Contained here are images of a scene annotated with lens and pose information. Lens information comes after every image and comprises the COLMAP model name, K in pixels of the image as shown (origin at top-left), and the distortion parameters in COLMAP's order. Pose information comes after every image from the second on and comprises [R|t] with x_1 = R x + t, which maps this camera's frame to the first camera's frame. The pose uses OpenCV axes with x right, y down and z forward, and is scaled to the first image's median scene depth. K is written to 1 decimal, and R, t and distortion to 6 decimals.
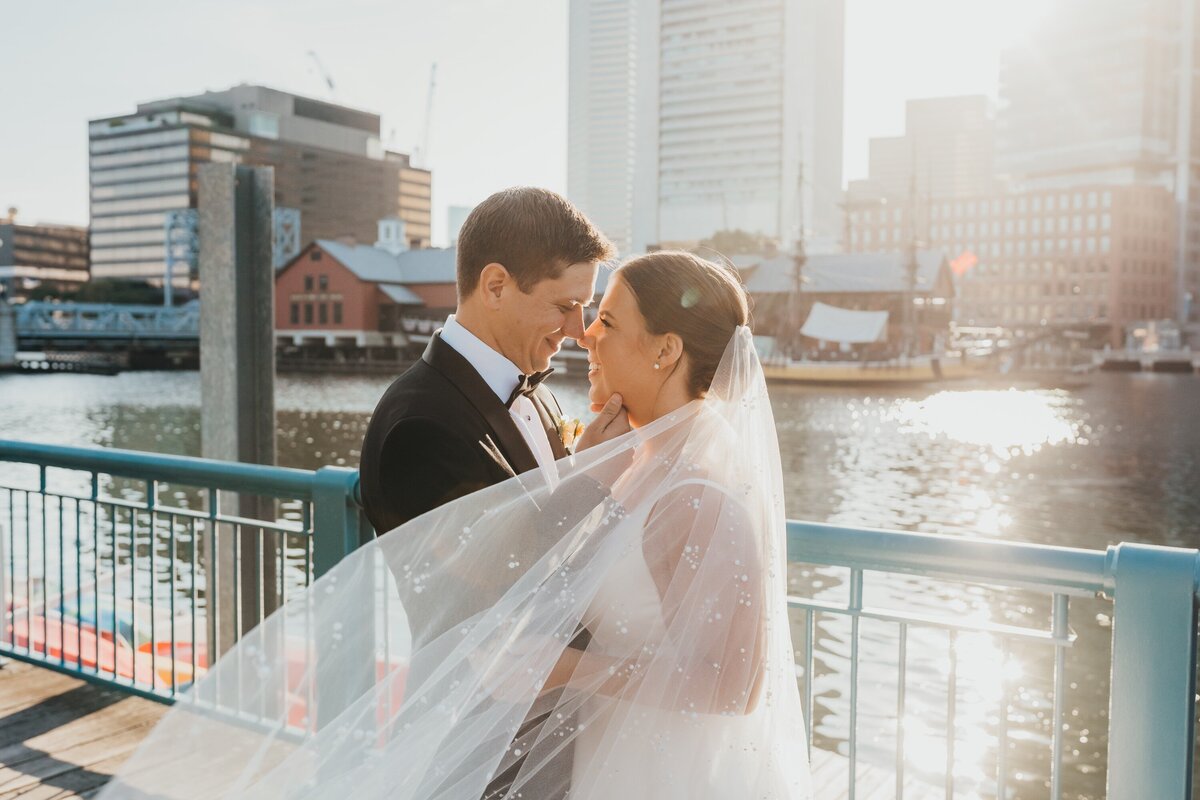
lens RADIAL K [[1147.8, 0, 611.8], [0, 1147.8, 388.4], [0, 0, 1]] dist [-0.018087, 0.000000]
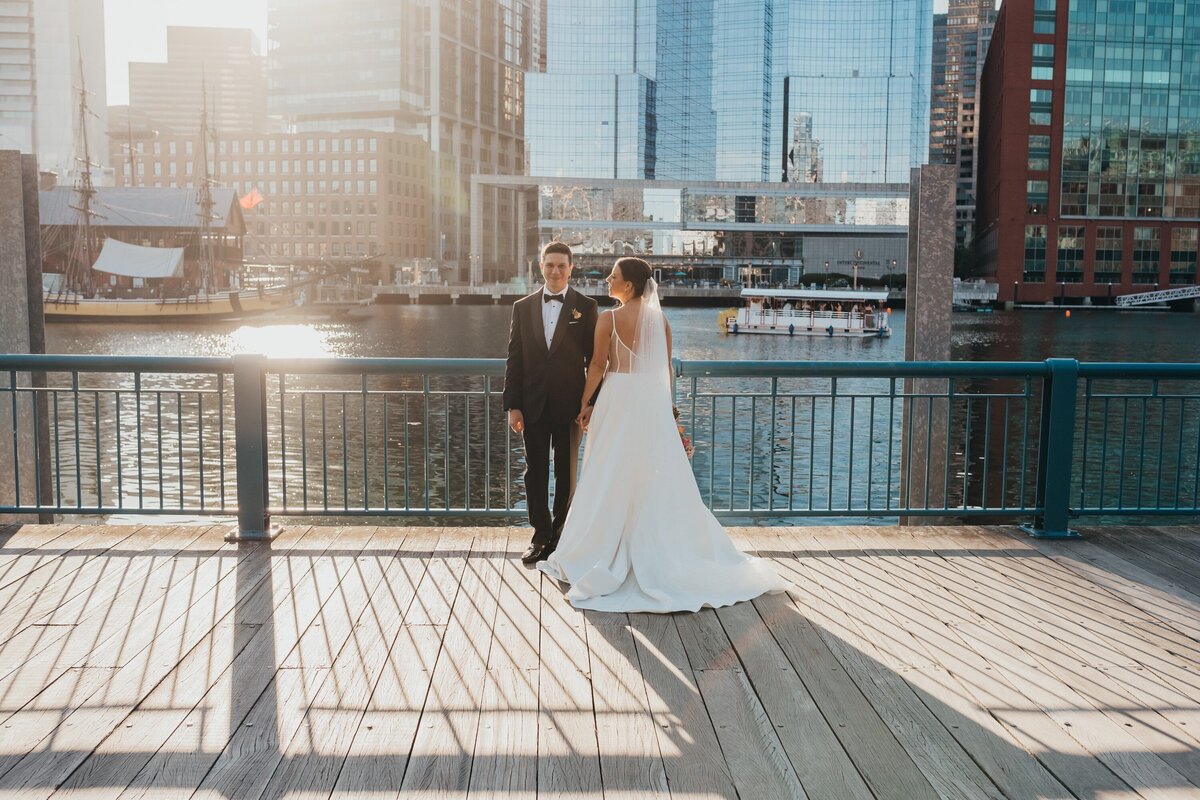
lens RADIAL K [[1147.8, 0, 598.0], [0, 1147.8, 394.1], [0, 0, 1]] dist [-0.018087, 0.000000]
pose [[0.820752, -0.058661, 0.568264, -0.023480], [0.023966, 0.997374, 0.068343, 0.000913], [-0.570781, -0.042474, 0.820003, -0.024030]]
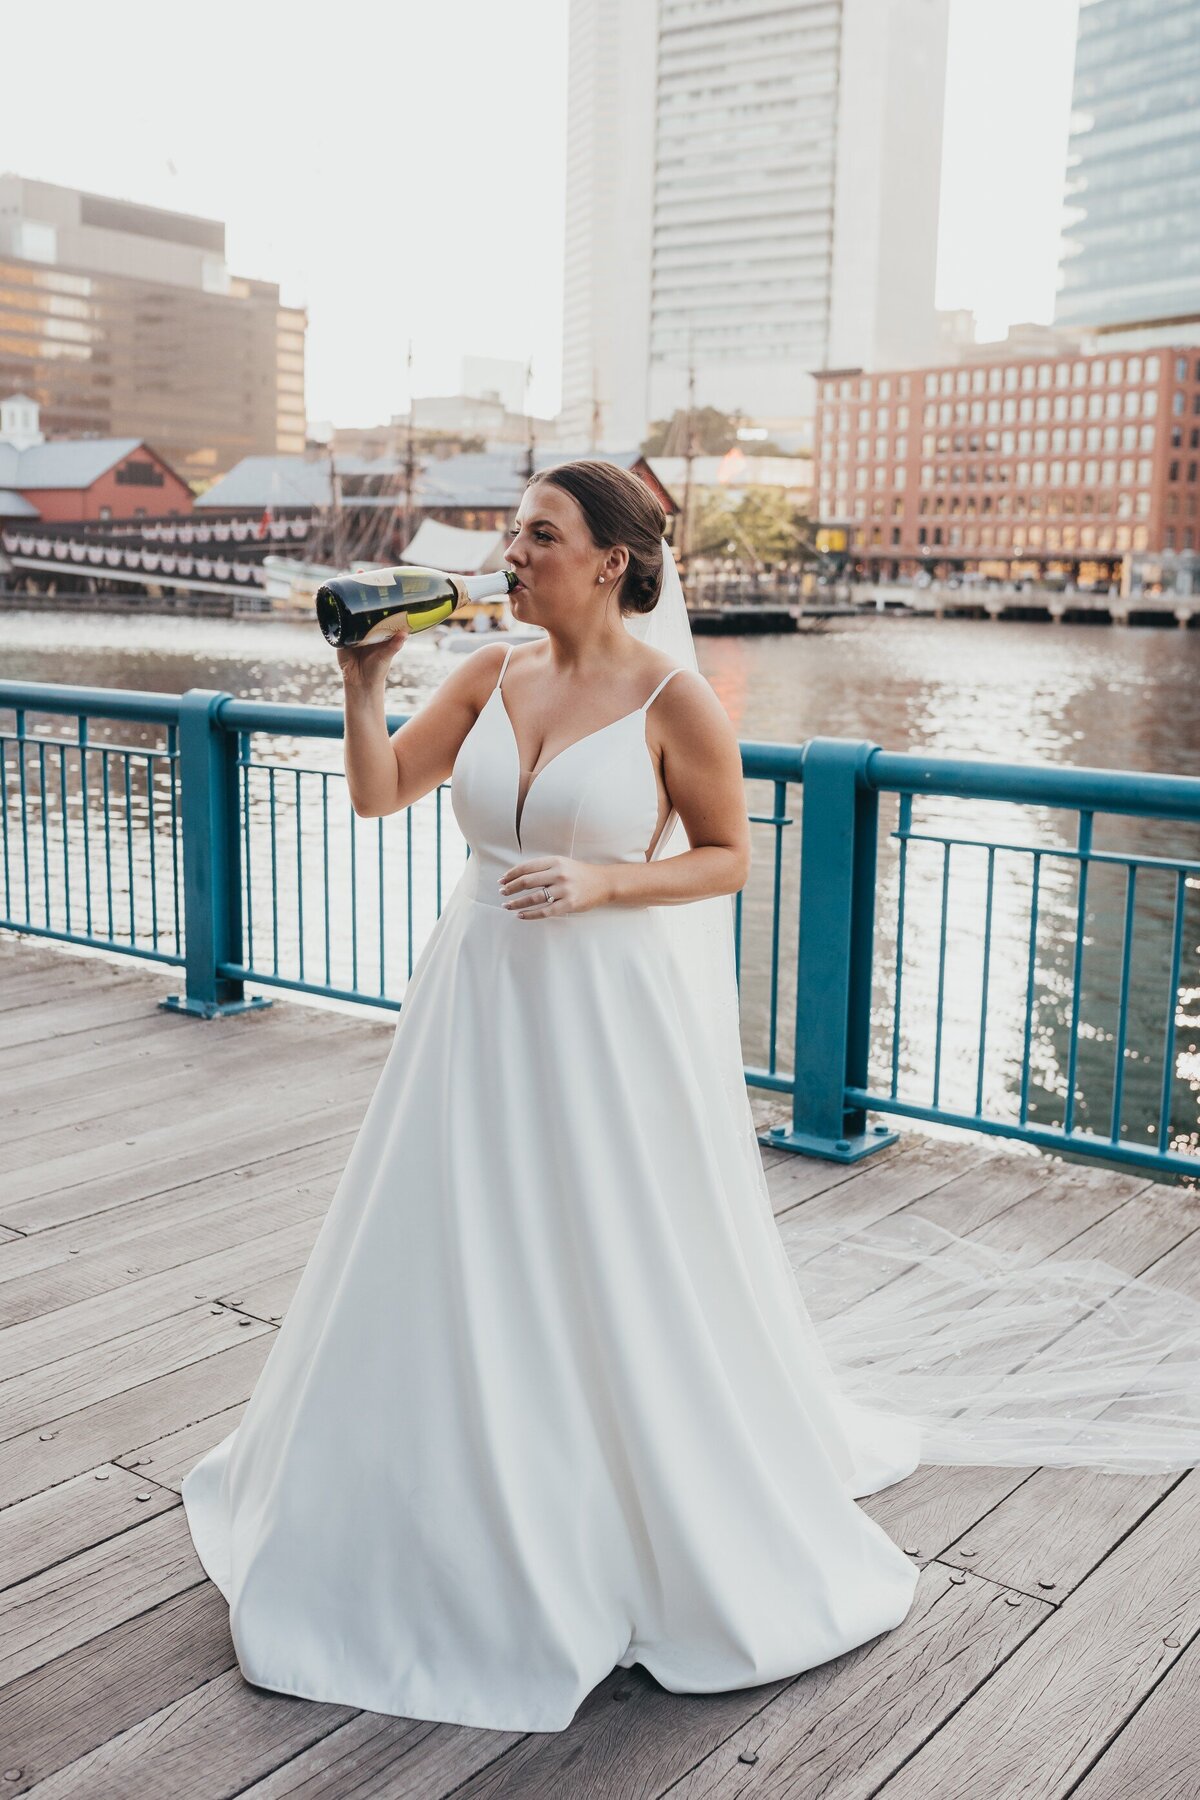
lens RADIAL K [[1792.6, 0, 607.2], [0, 1792.6, 894.8], [0, 0, 1]] dist [-0.013130, 0.000000]
pose [[0.997792, 0.024752, -0.061634, 0.173068], [-0.016241, 0.990721, 0.134938, 0.005135], [0.064403, -0.133639, 0.988935, -0.108210]]
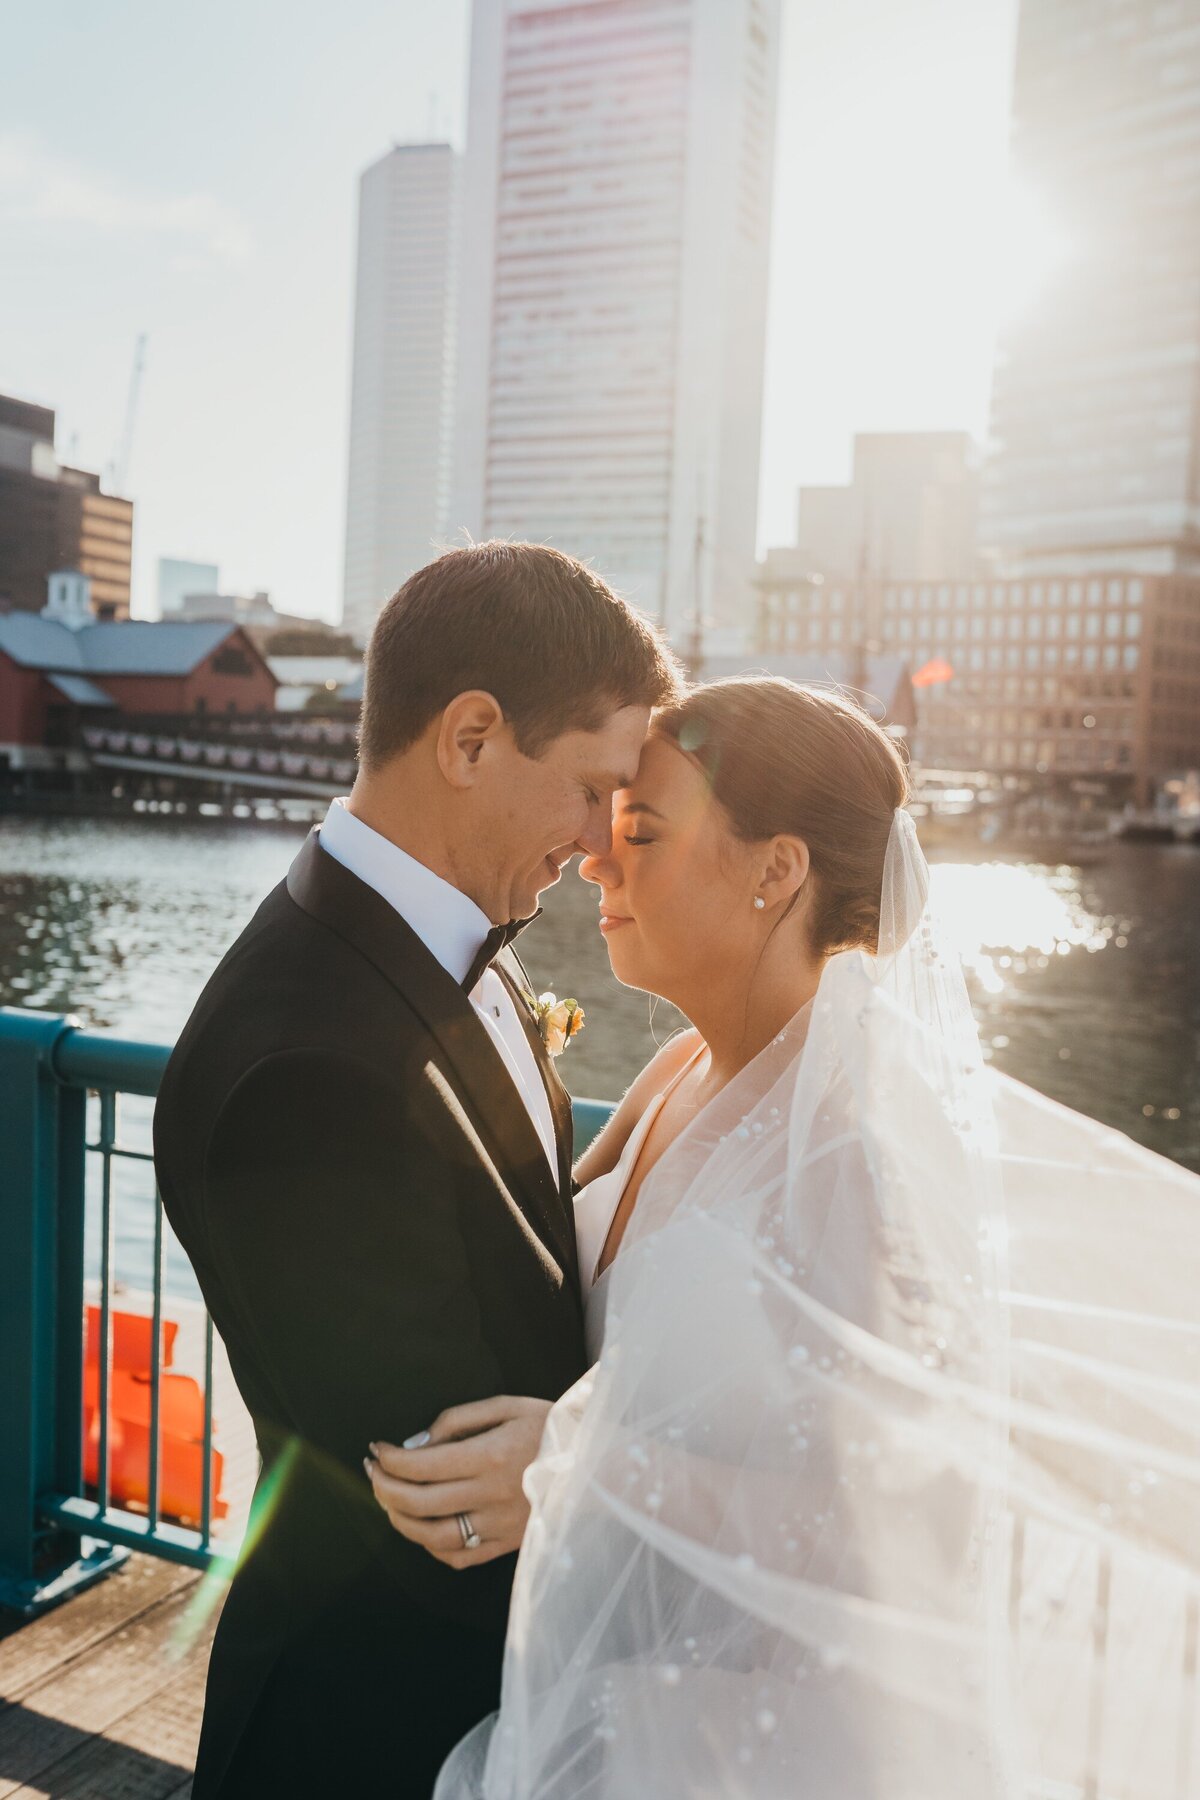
lens RADIAL K [[1721.7, 0, 606.4], [0, 1721.7, 877.1], [0, 0, 1]] dist [-0.018087, 0.000000]
pose [[0.992710, 0.026896, 0.117486, -0.001464], [-0.028921, 0.999461, 0.015565, -0.000530], [-0.117004, -0.018850, 0.992953, 0.003271]]
